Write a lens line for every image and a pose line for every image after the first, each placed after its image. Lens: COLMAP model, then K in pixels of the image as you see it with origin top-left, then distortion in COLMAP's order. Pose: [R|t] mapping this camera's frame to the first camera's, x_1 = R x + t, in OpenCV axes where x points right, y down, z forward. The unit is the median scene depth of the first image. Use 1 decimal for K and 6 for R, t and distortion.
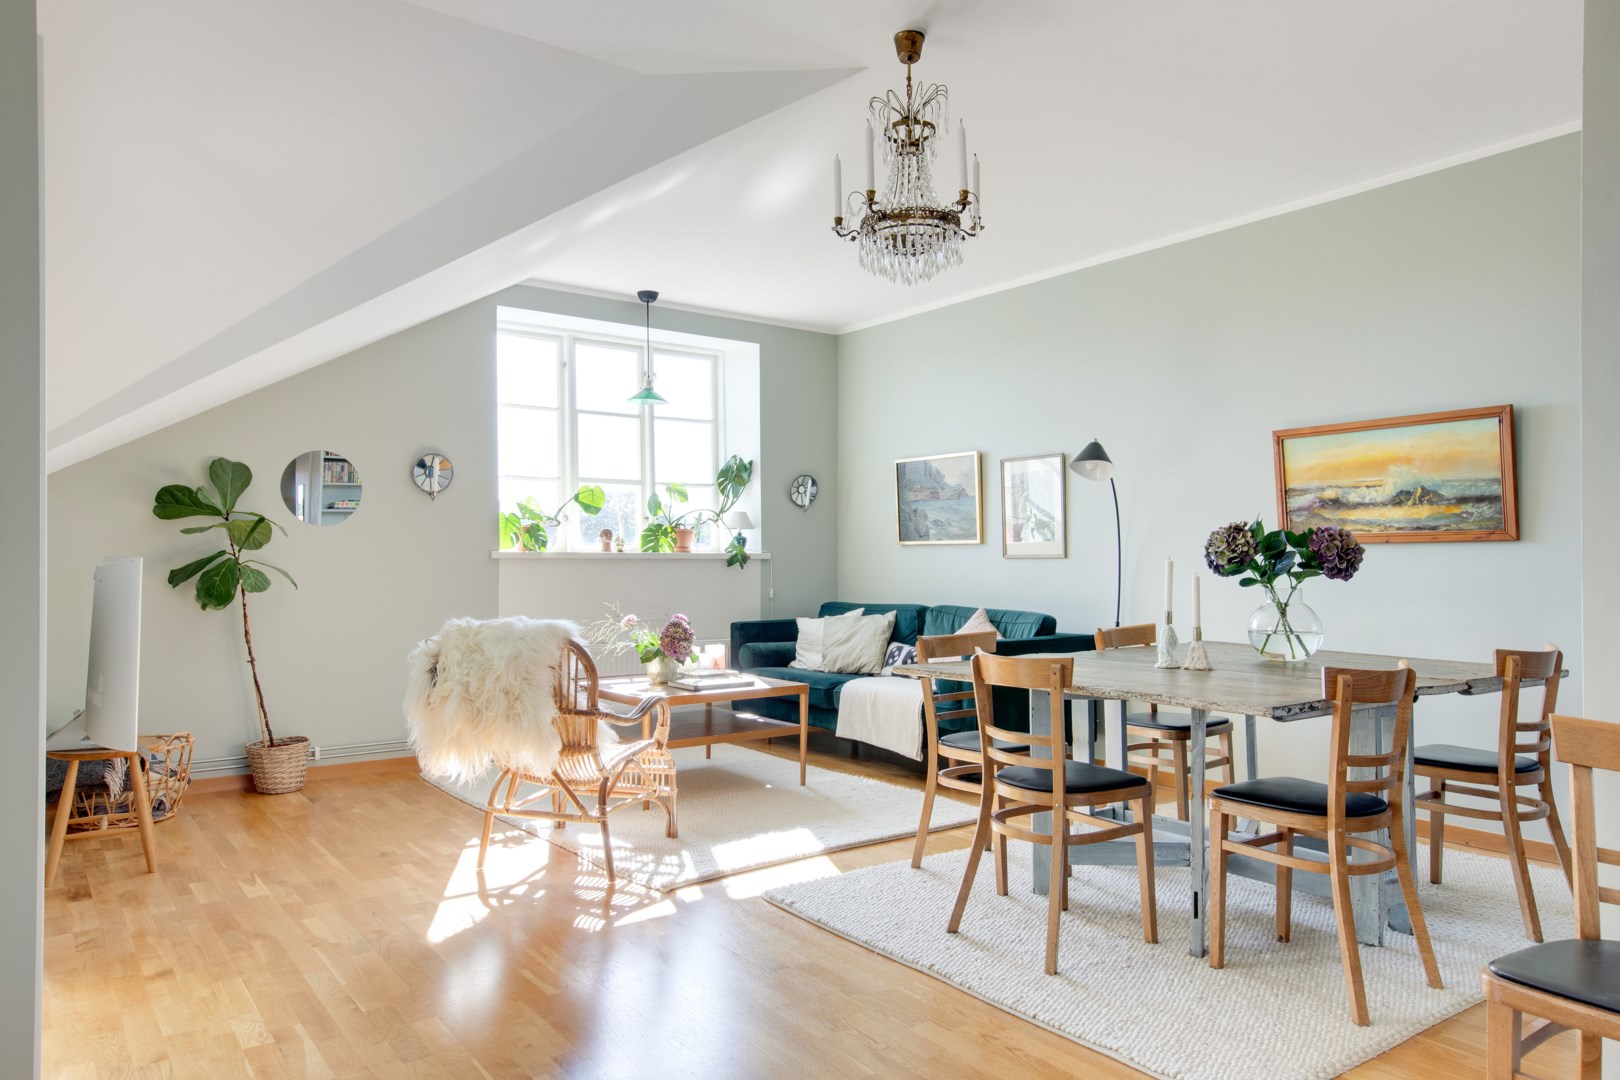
lens RADIAL K [[1017.7, 0, 822.0], [0, 1017.7, 581.6], [0, 0, 1]] dist [0.037022, -0.000376]
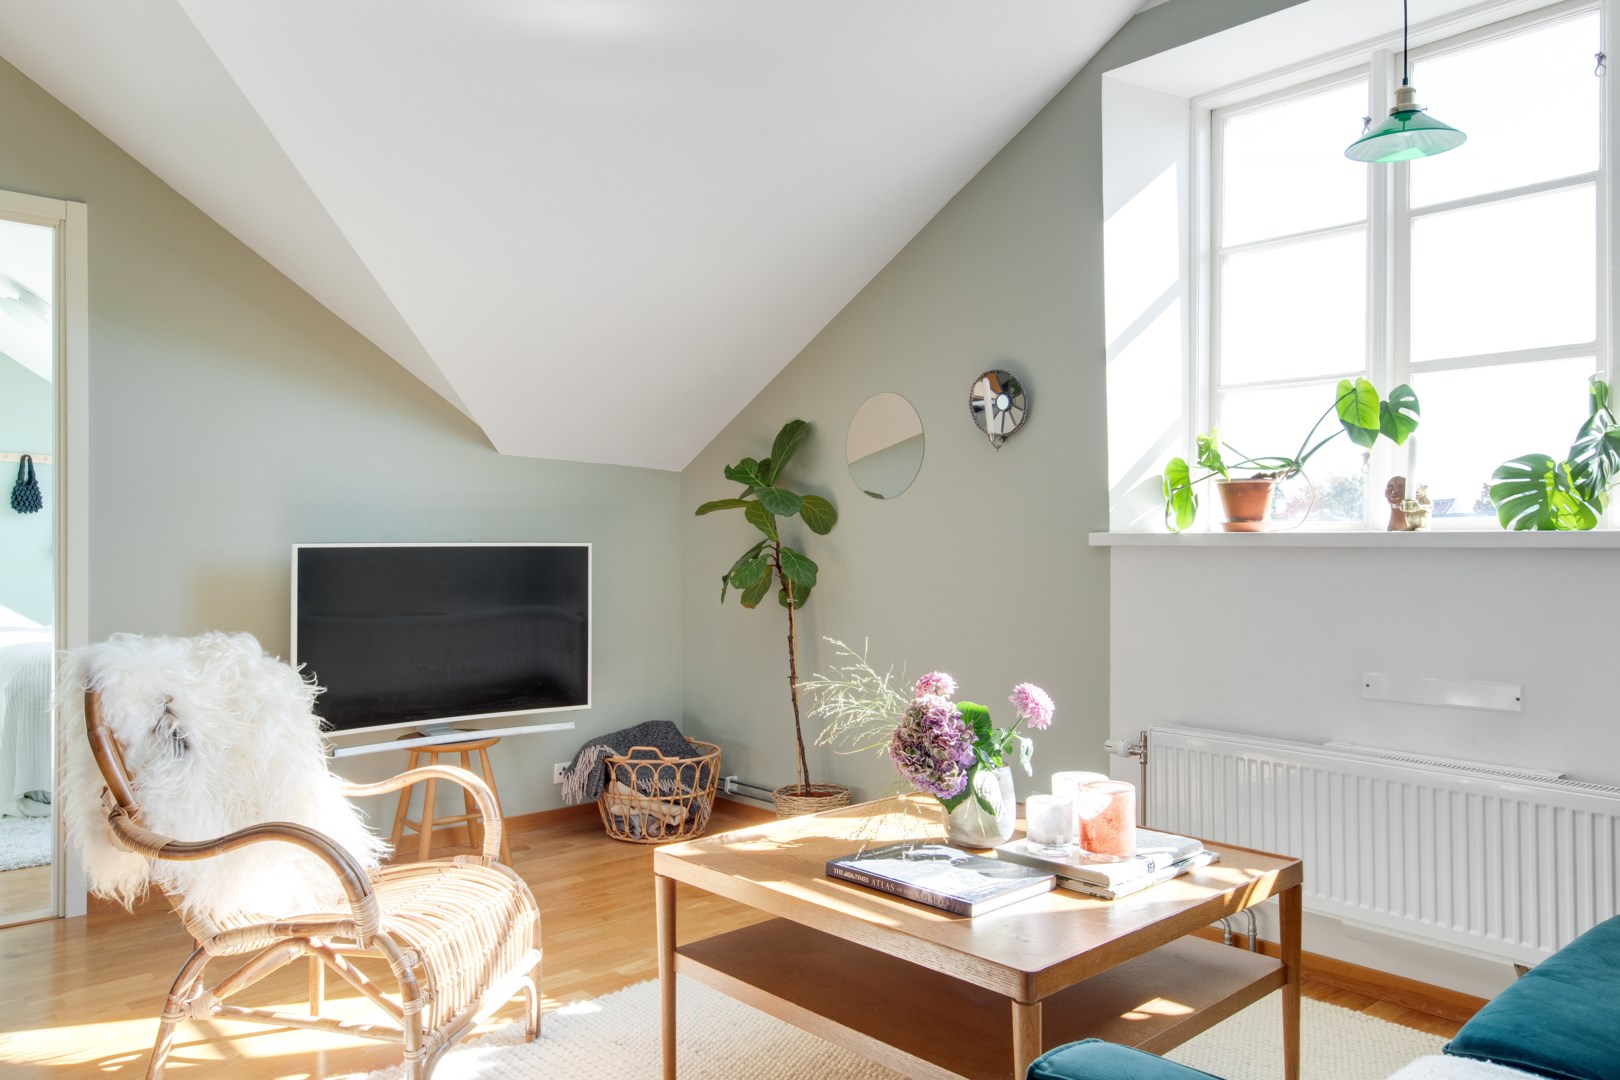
lens RADIAL K [[1150.4, 0, 810.0], [0, 1150.4, 540.0], [0, 0, 1]] dist [0.031439, 0.001316]
pose [[0.119983, -0.003008, -0.992771, 0.245780], [-0.021144, 0.999761, -0.005584, -0.017800], [0.992551, 0.021661, 0.119891, 0.720307]]
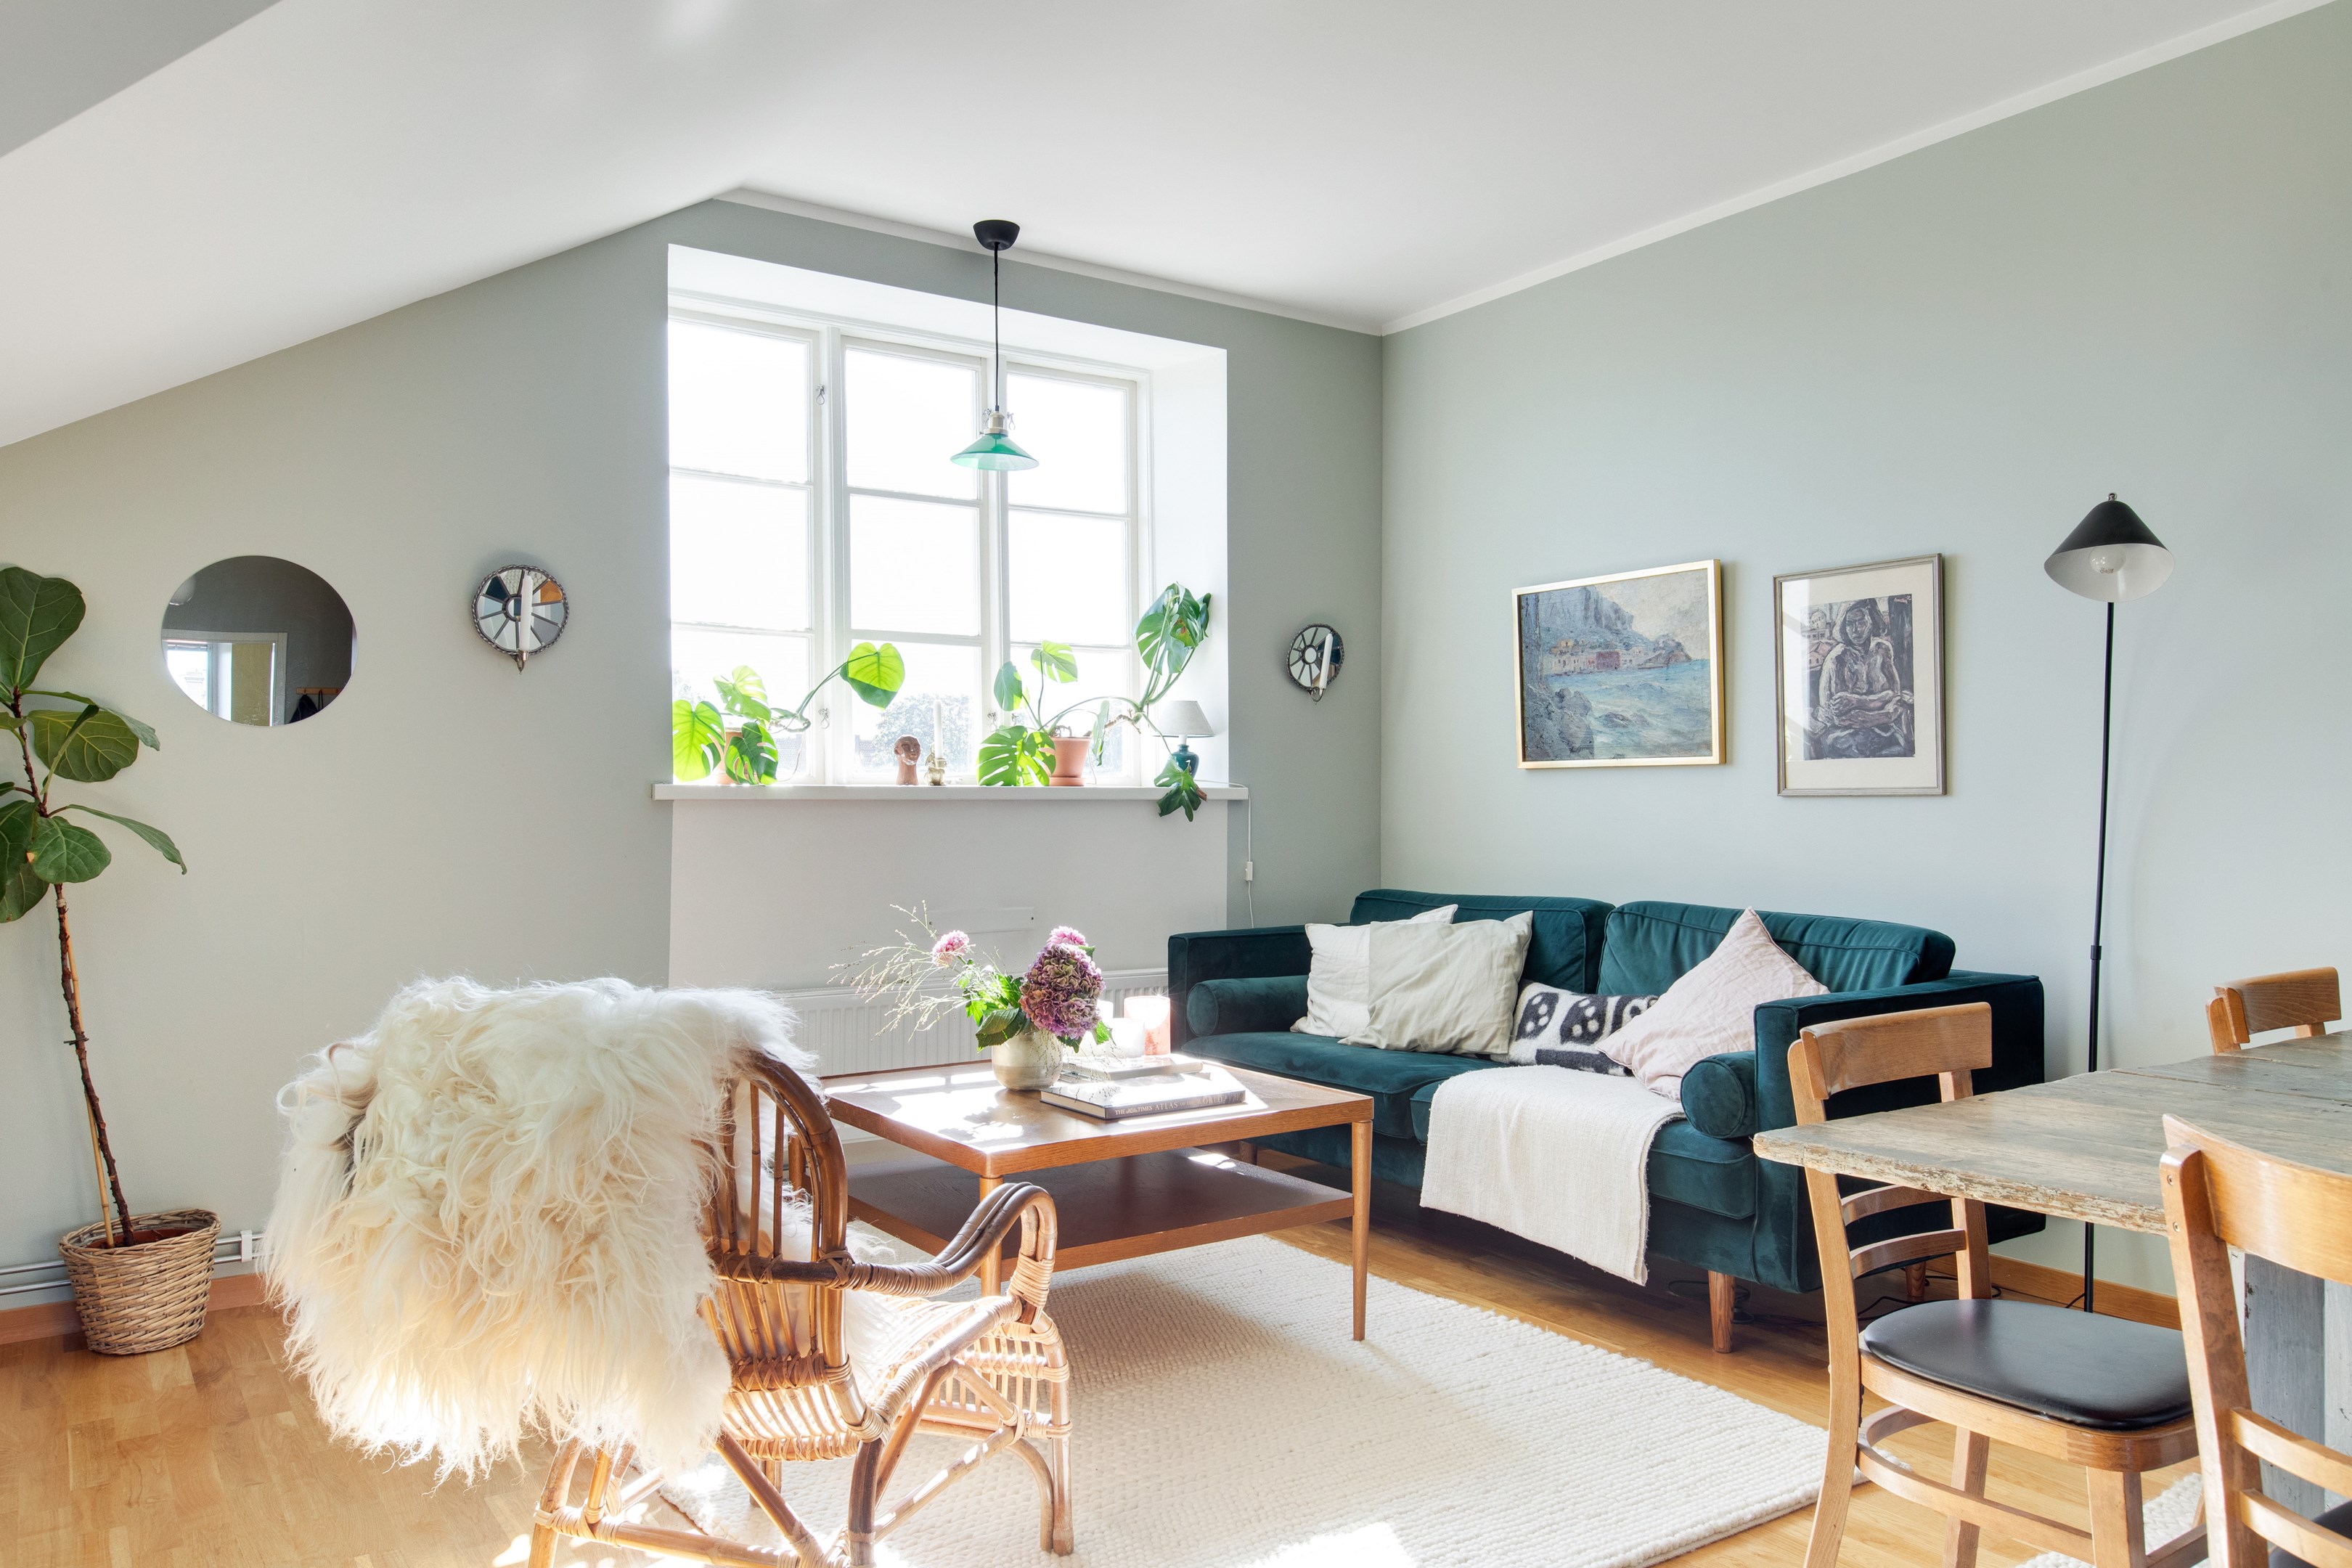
lens RADIAL K [[1670.2, 0, 1176.0], [0, 1670.2, 784.0], [0, 0, 1]] dist [0.031439, 0.001316]
pose [[0.998184, -0.002881, -0.060169, -0.043756], [0.001007, 0.999514, -0.031156, -0.005825], [0.060230, 0.031039, 0.997702, 0.252464]]
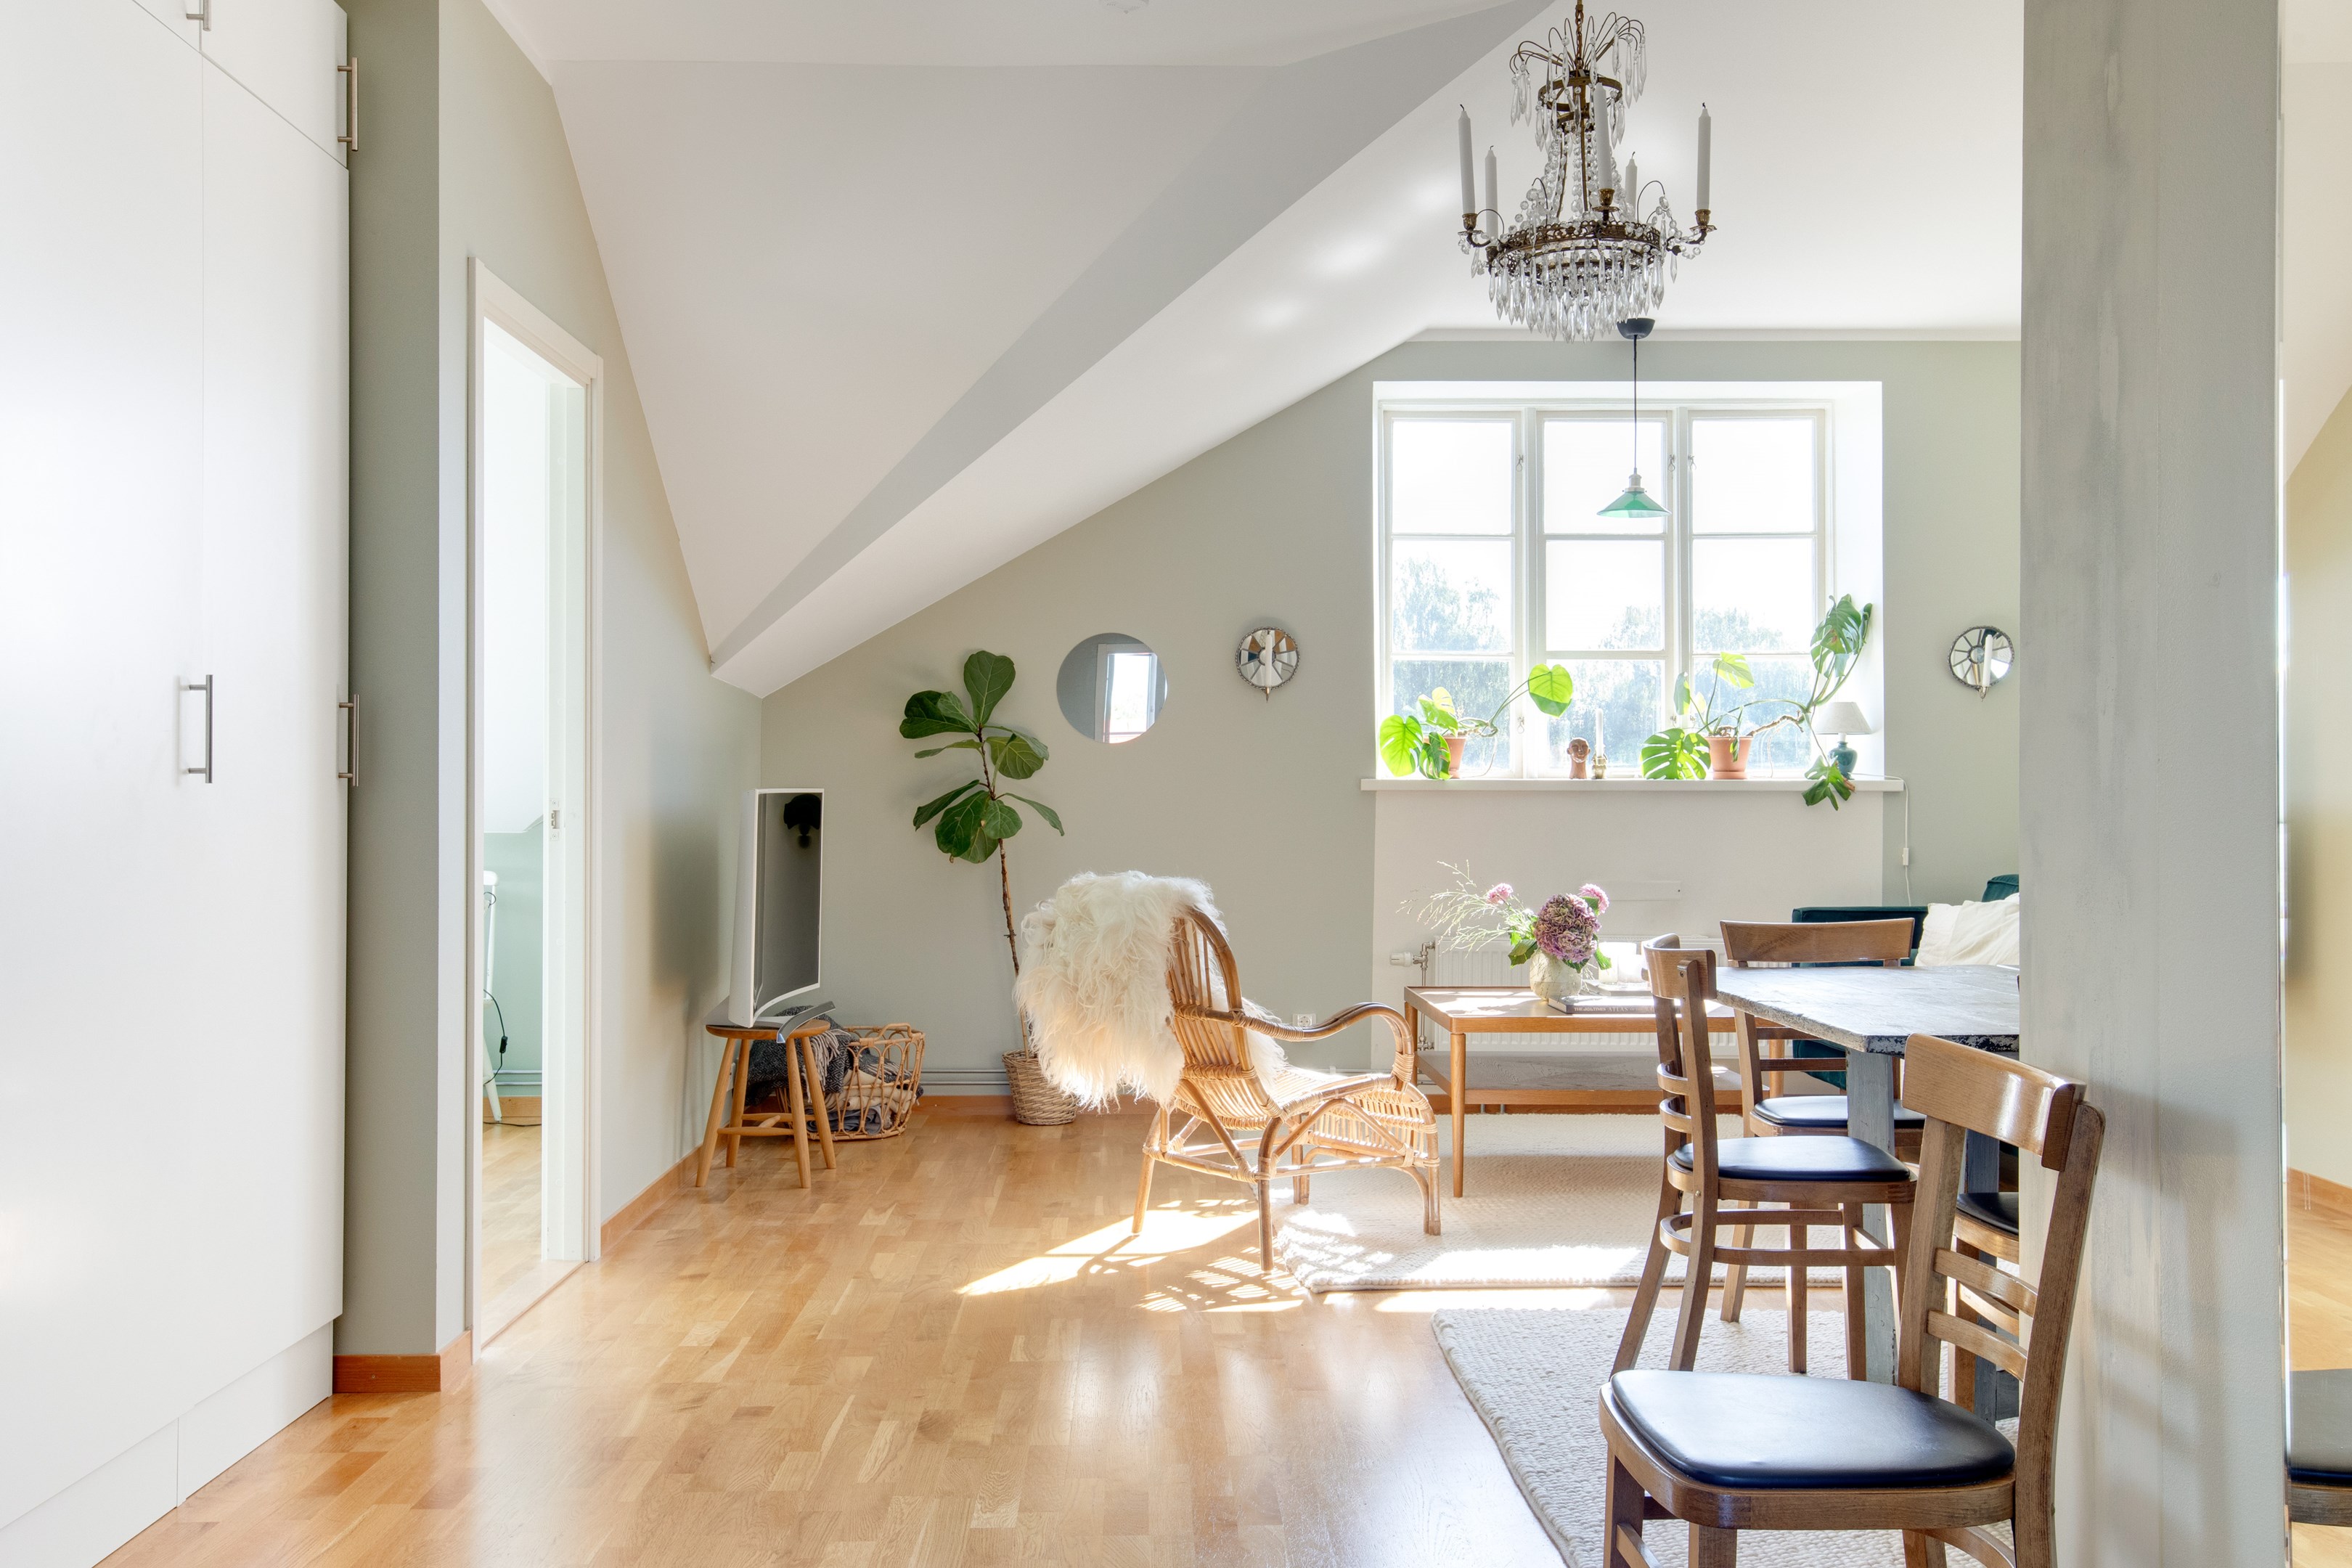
lens RADIAL K [[2045.7, 0, 1176.0], [0, 2045.7, 784.0], [0, 0, 1]] dist [0.003251, 0.001460]
pose [[0.809826, -0.003816, -0.586658, 0.286739], [-0.011985, 0.999663, -0.023048, 0.002966], [0.586548, 0.025696, 0.809507, -0.060568]]
